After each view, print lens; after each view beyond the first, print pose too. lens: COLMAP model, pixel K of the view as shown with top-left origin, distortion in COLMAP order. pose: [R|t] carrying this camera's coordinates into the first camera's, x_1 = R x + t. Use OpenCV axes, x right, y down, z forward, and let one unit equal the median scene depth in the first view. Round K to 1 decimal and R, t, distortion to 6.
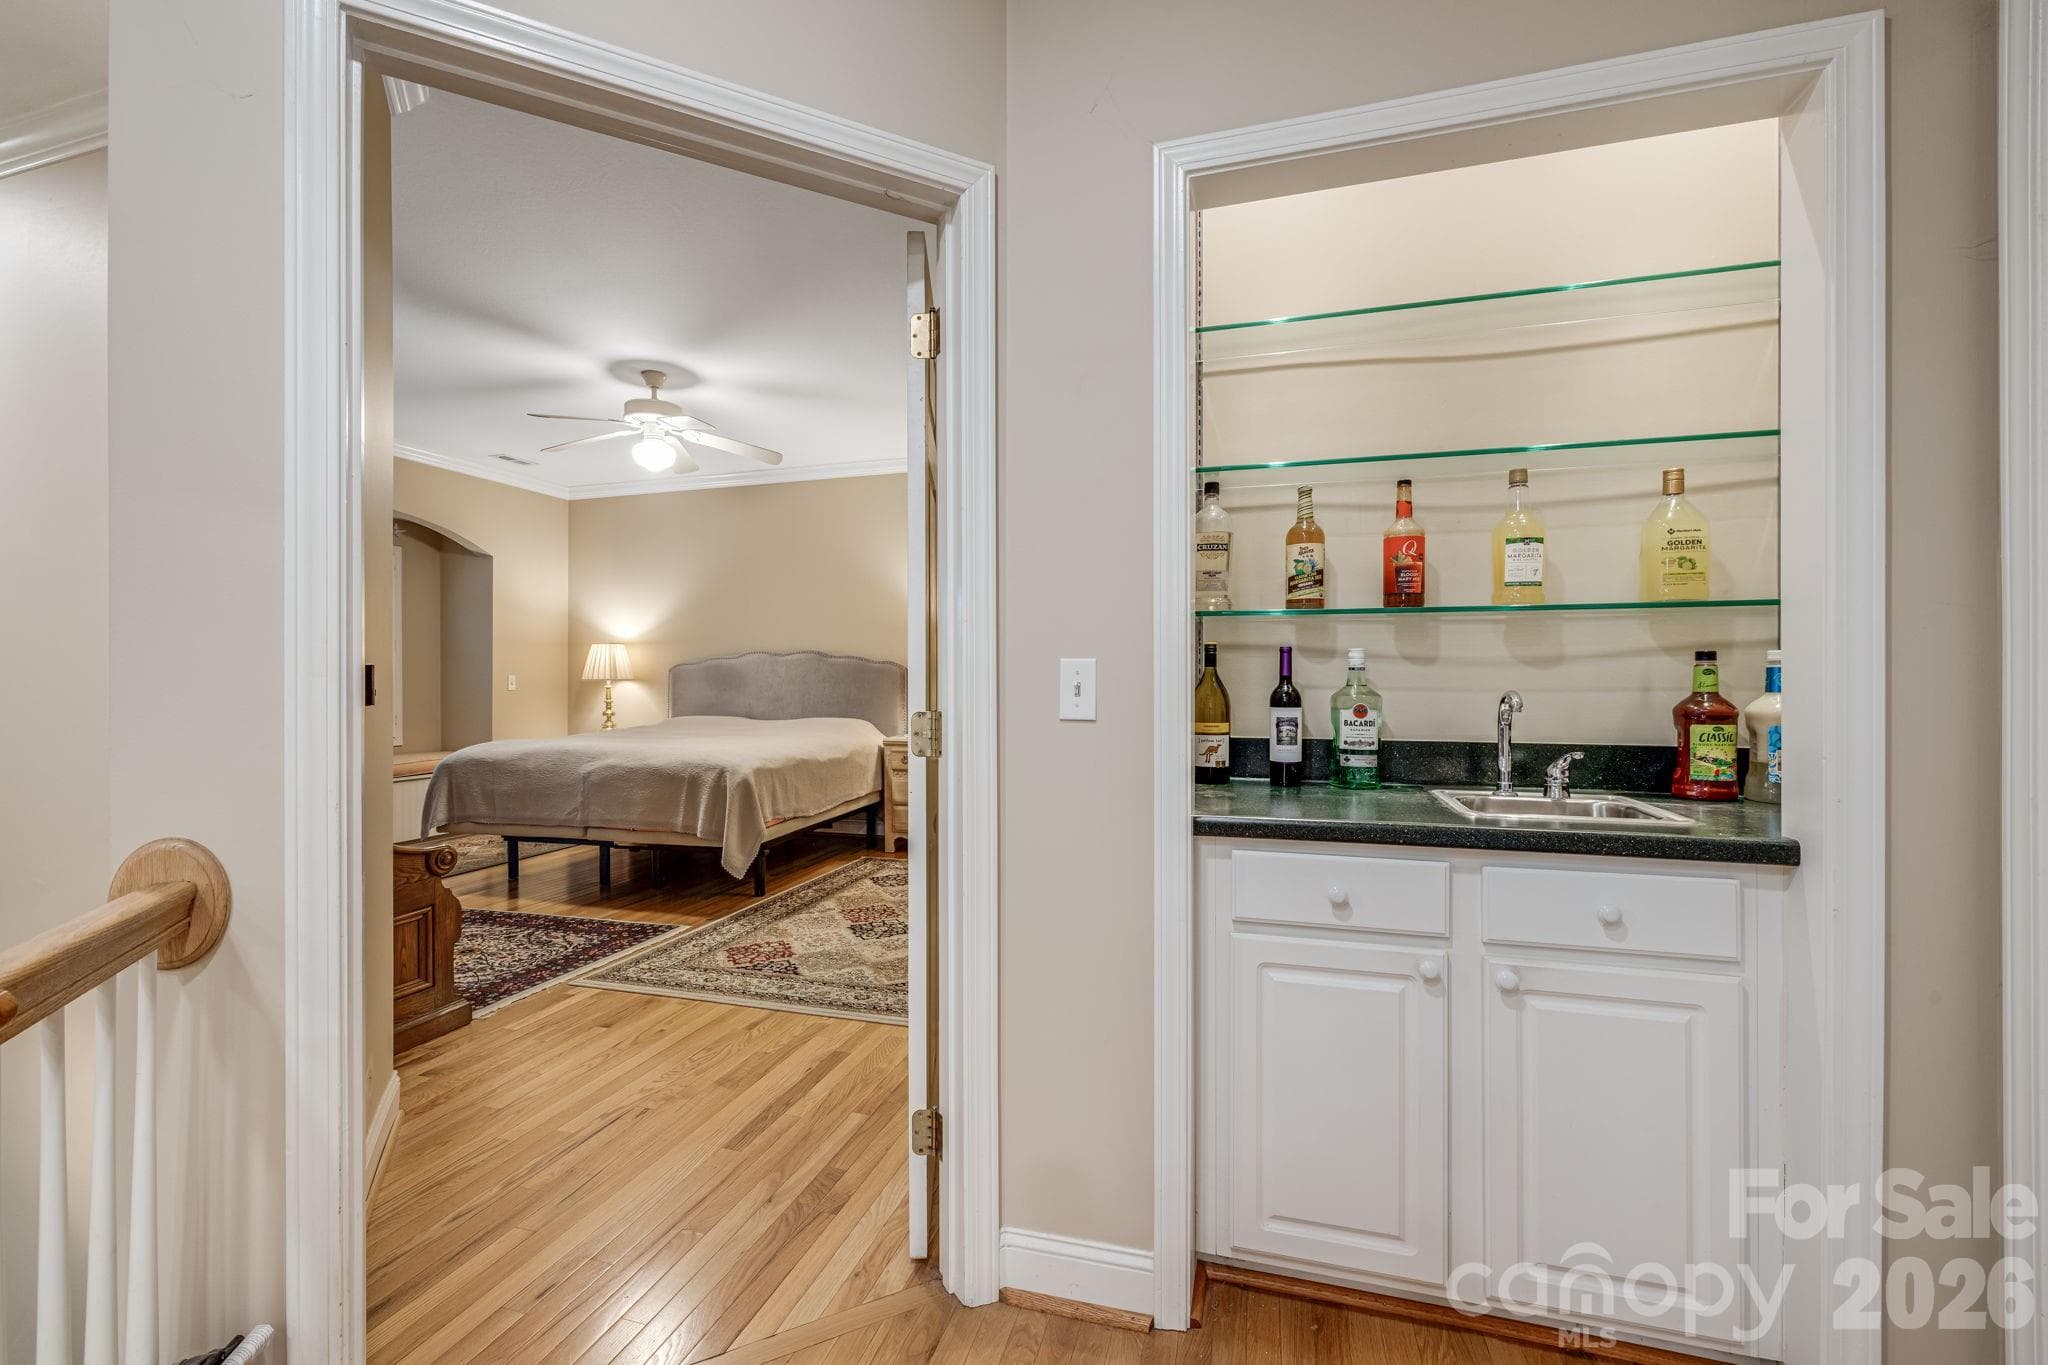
lens RADIAL K [[886.6, 0, 1010.6], [0, 886.6, 682.7], [0, 0, 1]] dist [-0.000645, 0.000565]
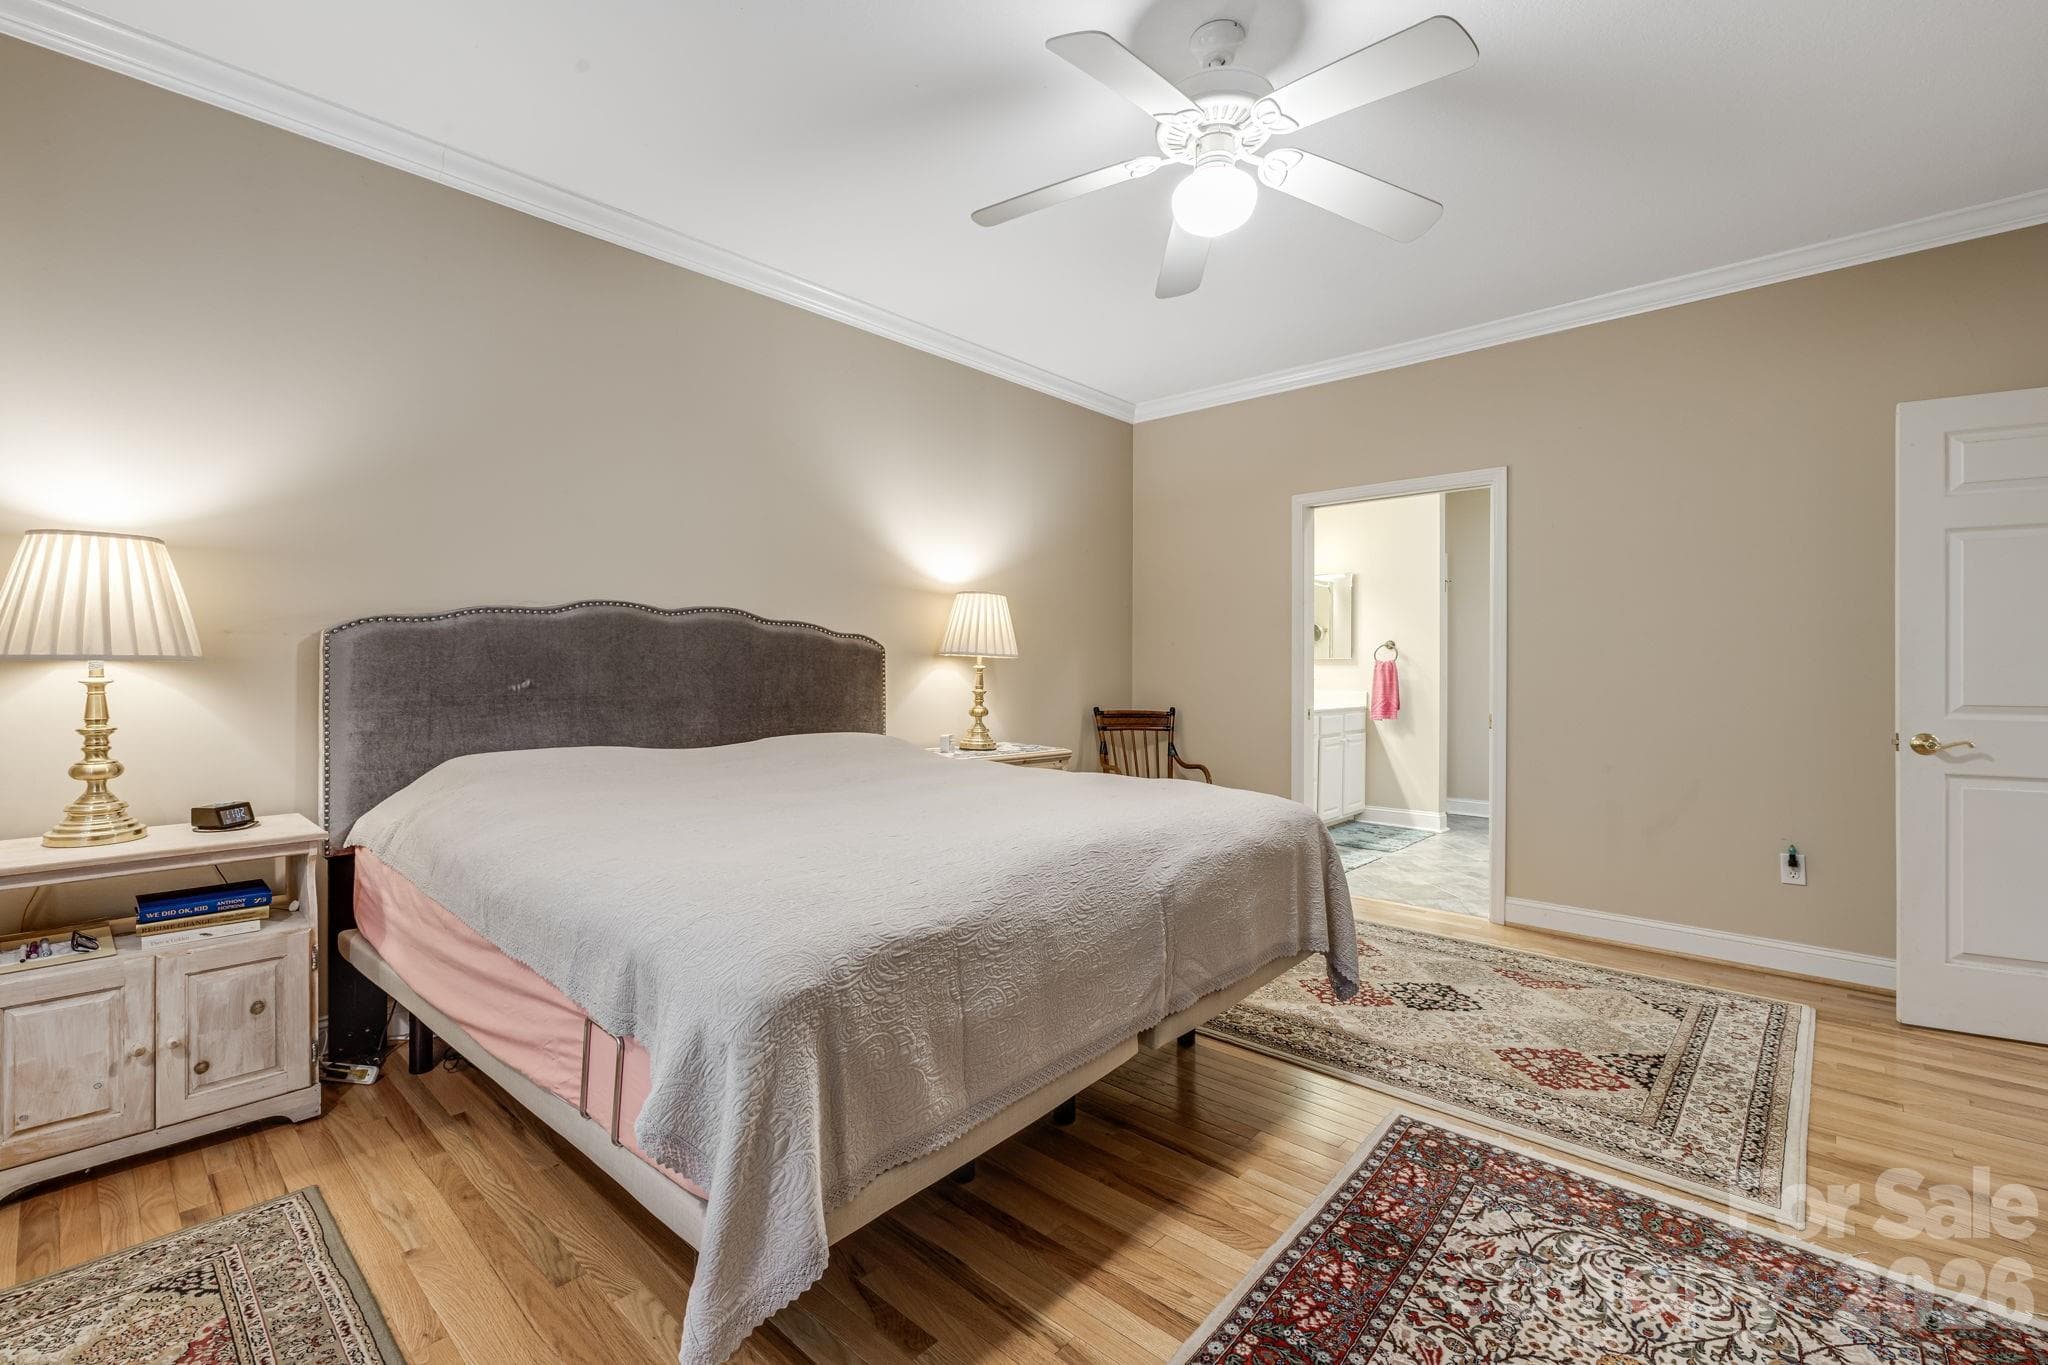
lens RADIAL K [[886.6, 0, 1017.3], [0, 886.6, 673.9], [0, 0, 1]] dist [-0.000645, 0.000565]
pose [[0.432403, 0.000021, 0.901680, -1.019925], [-0.002698, 0.999996, 0.001270, 0.001497], [-0.901676, -0.002982, 0.432401, 1.025873]]
